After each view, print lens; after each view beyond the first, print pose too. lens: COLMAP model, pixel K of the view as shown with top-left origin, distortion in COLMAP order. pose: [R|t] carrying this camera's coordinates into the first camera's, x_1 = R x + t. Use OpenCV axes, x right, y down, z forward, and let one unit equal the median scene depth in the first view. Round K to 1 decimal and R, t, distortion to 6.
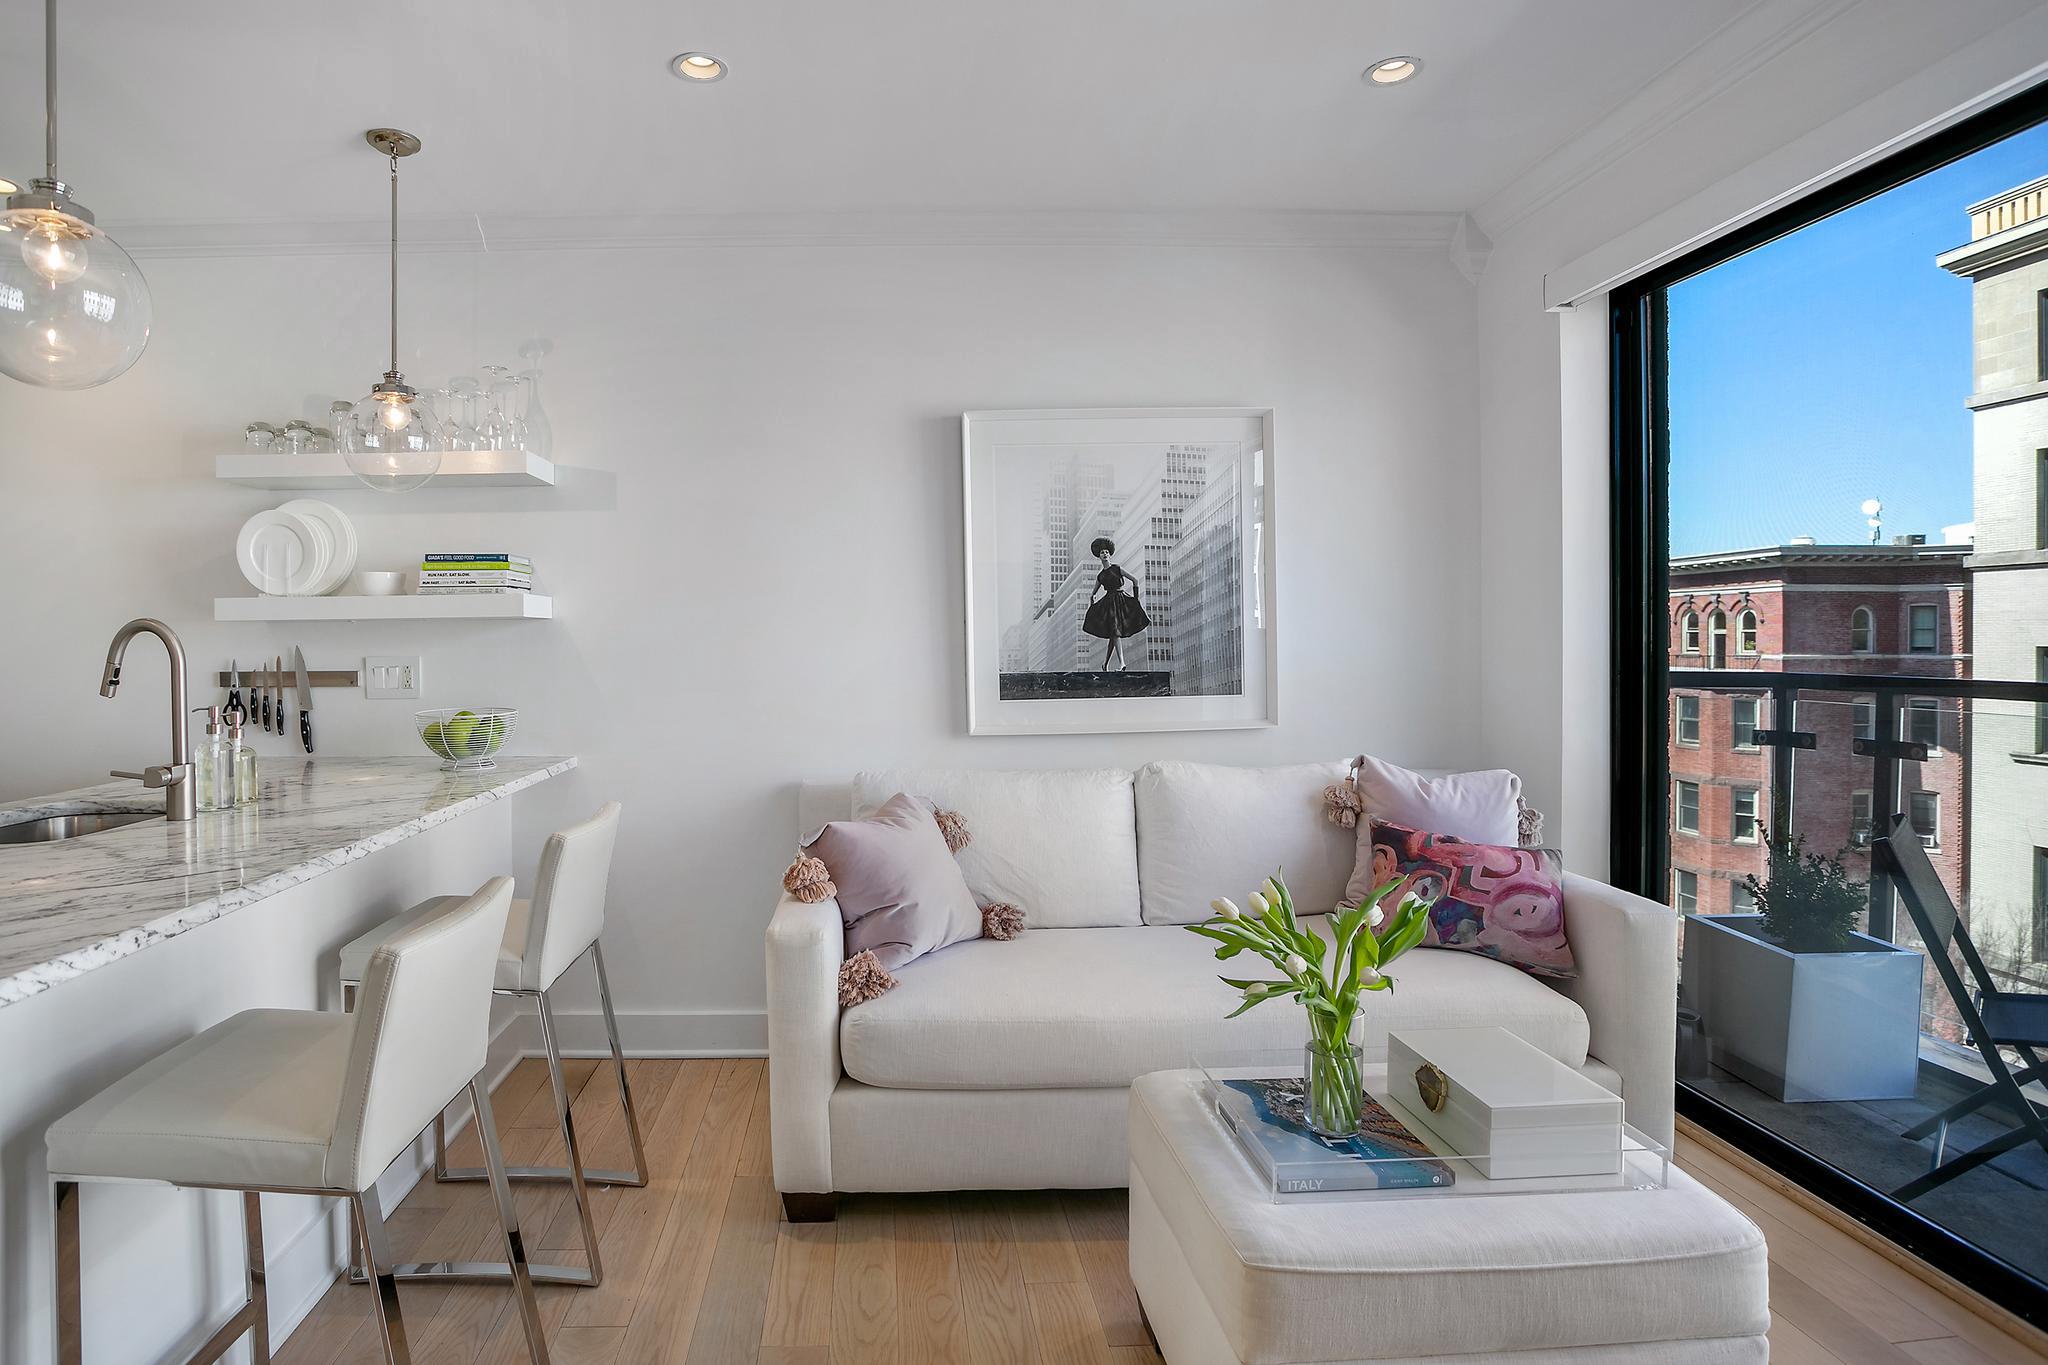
lens RADIAL K [[1074.8, 0, 1021.1], [0, 1074.8, 645.2], [0, 0, 1]] dist [-0.063000, 0.000579]
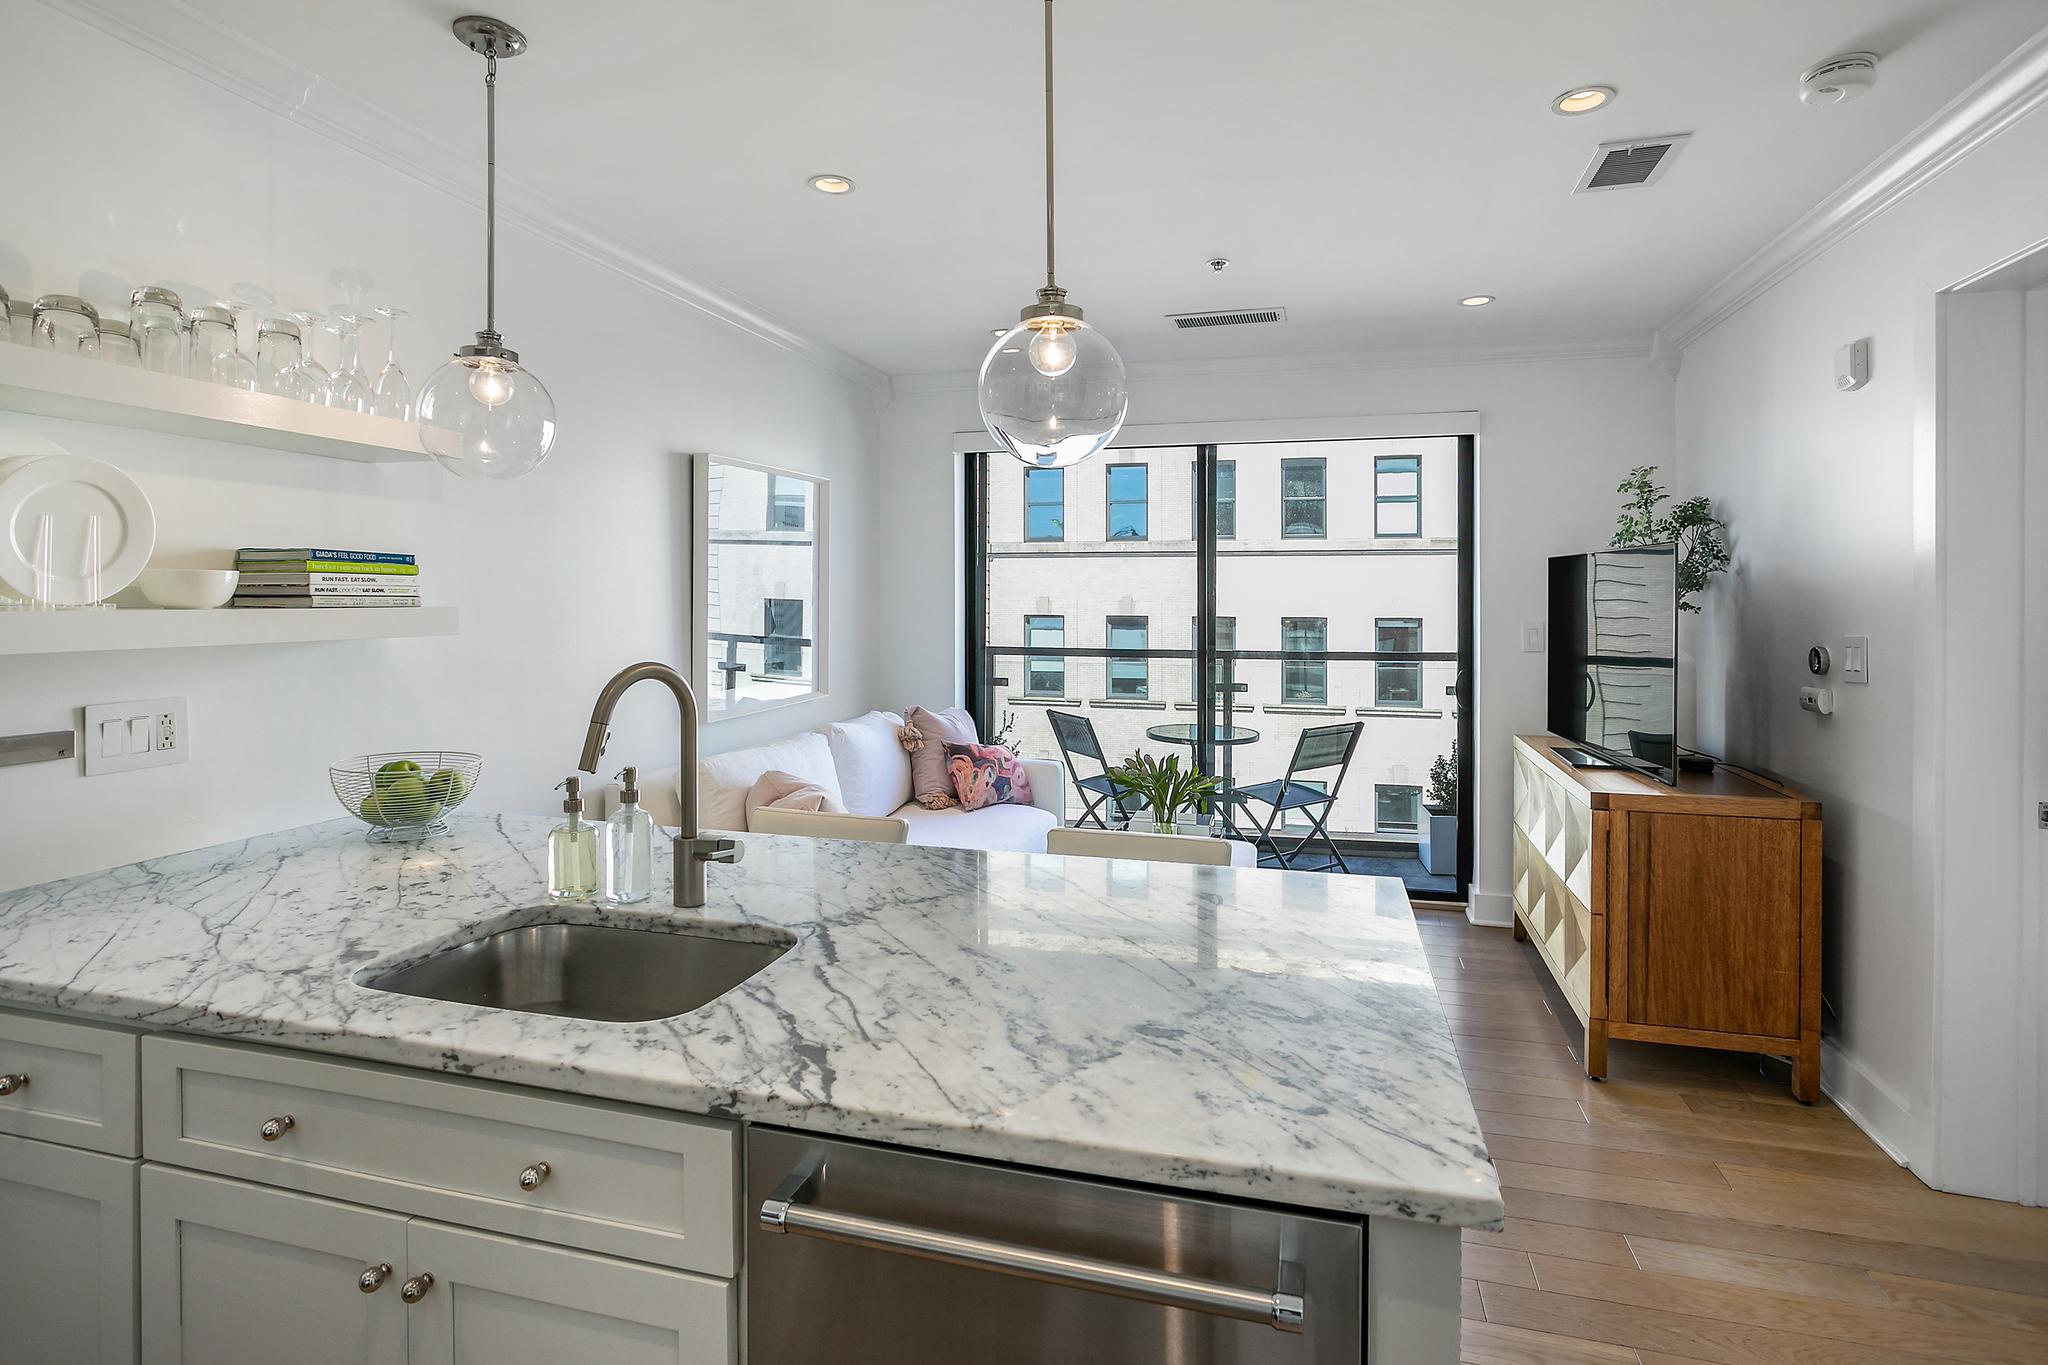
lens RADIAL K [[1031.0, 0, 1026.3], [0, 1031.0, 596.5], [0, 0, 1]] dist [-0.009968, 0.000786]
pose [[0.290842, 0.011050, 0.956707, -1.173292], [-0.004126, 0.999938, -0.010295, -0.053450], [-0.956762, -0.000953, 0.290870, 0.372092]]
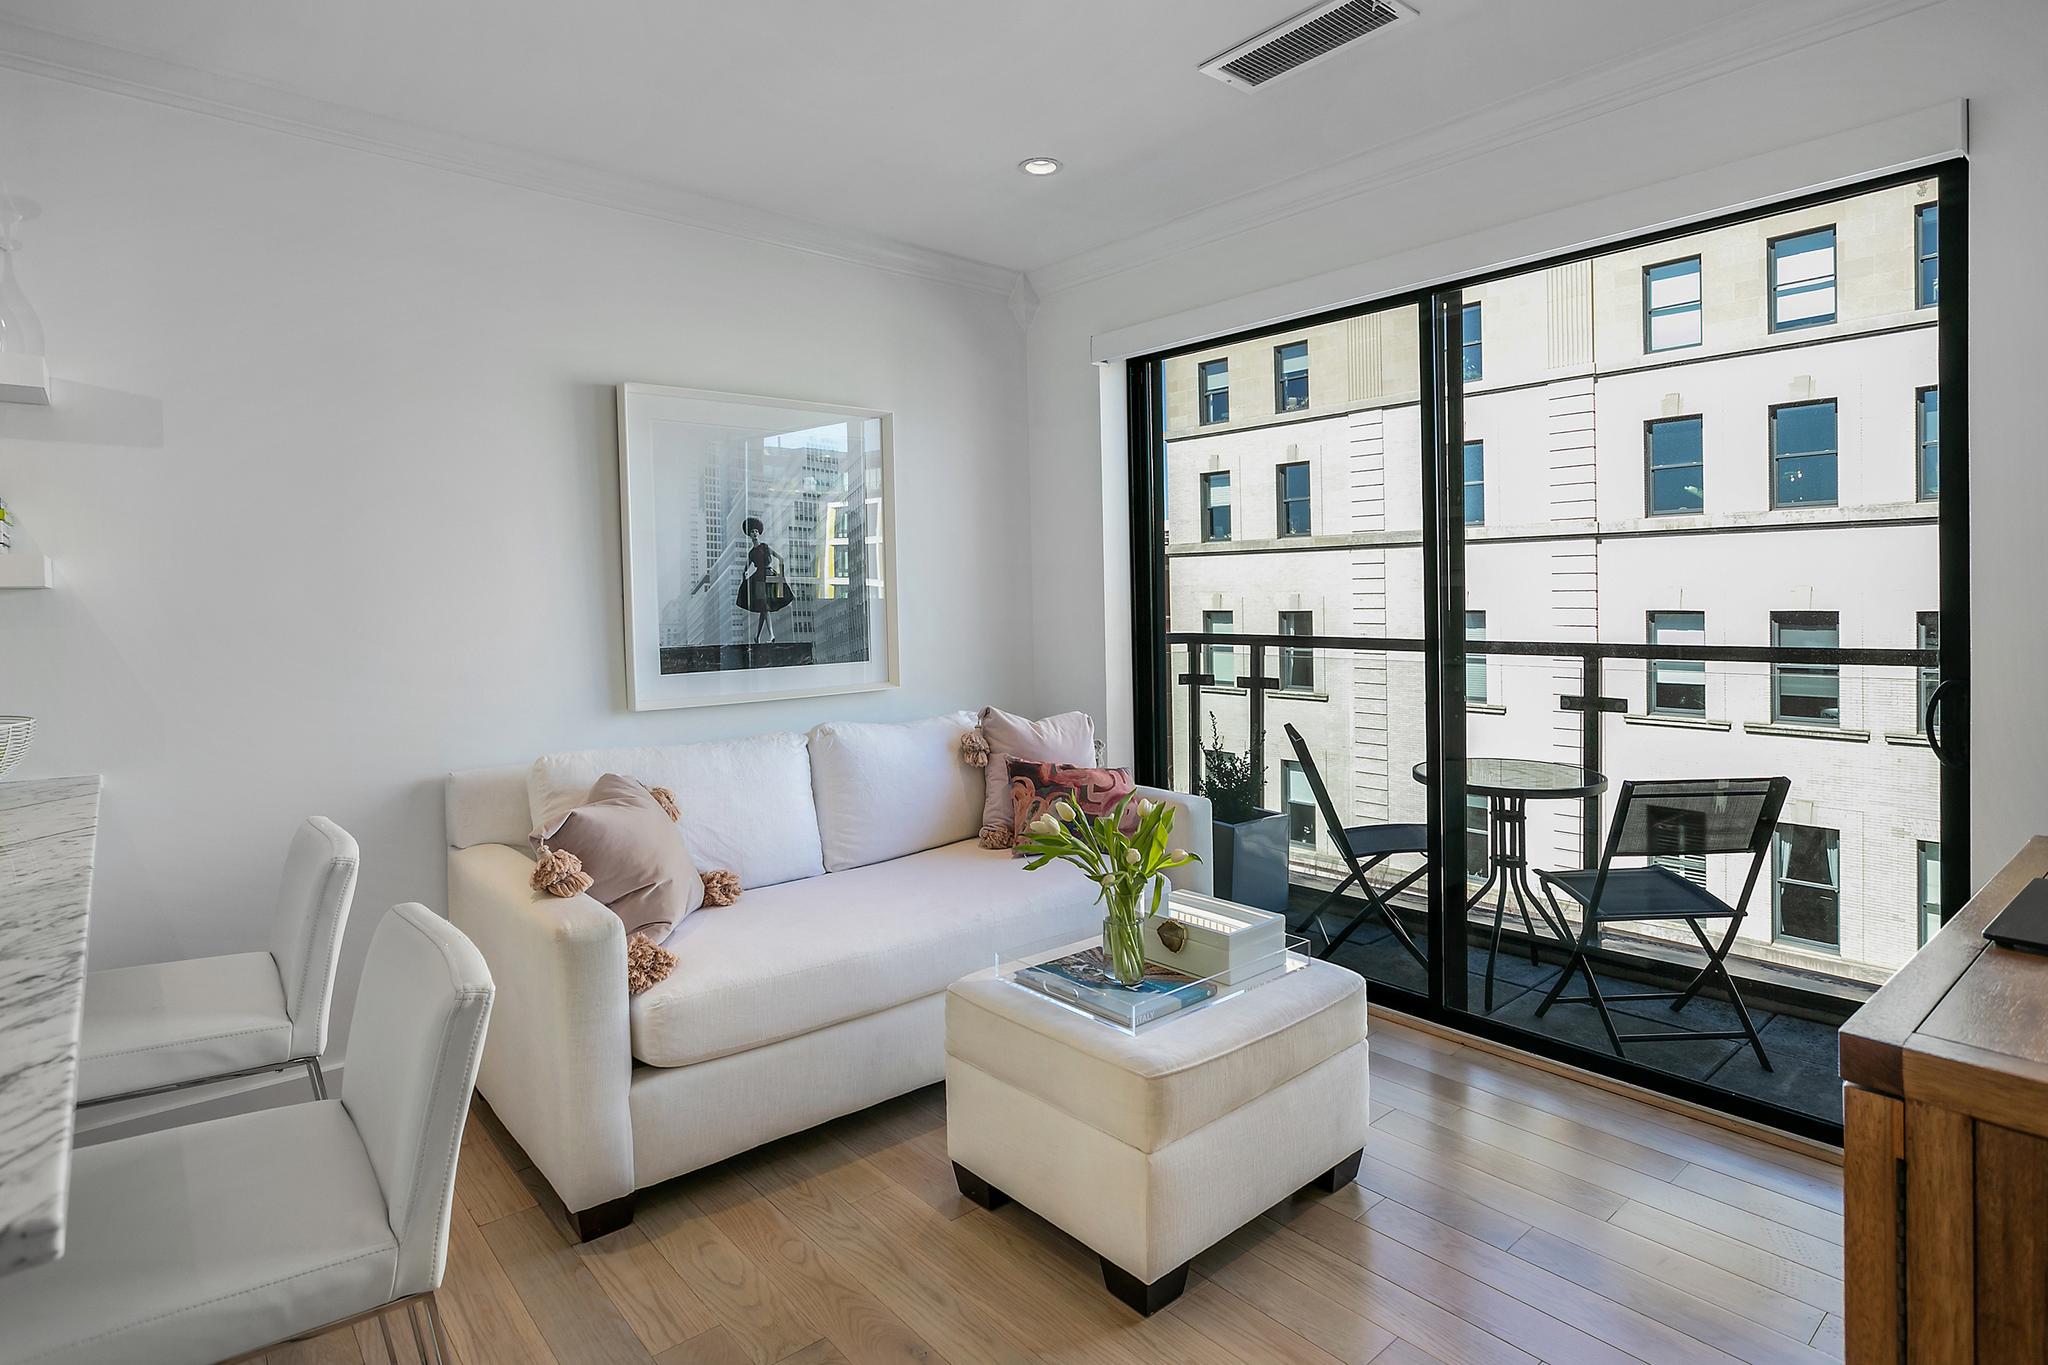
lens RADIAL K [[1076.0, 0, 1031.7], [0, 1076.0, 601.1], [0, 0, 1]] dist [-0.004272, -0.000442]
pose [[0.770965, 0.002210, 0.636873, -0.427106], [0.001690, 0.999983, -0.005515, -0.012294], [-0.636875, 0.005328, 0.770949, 0.006334]]
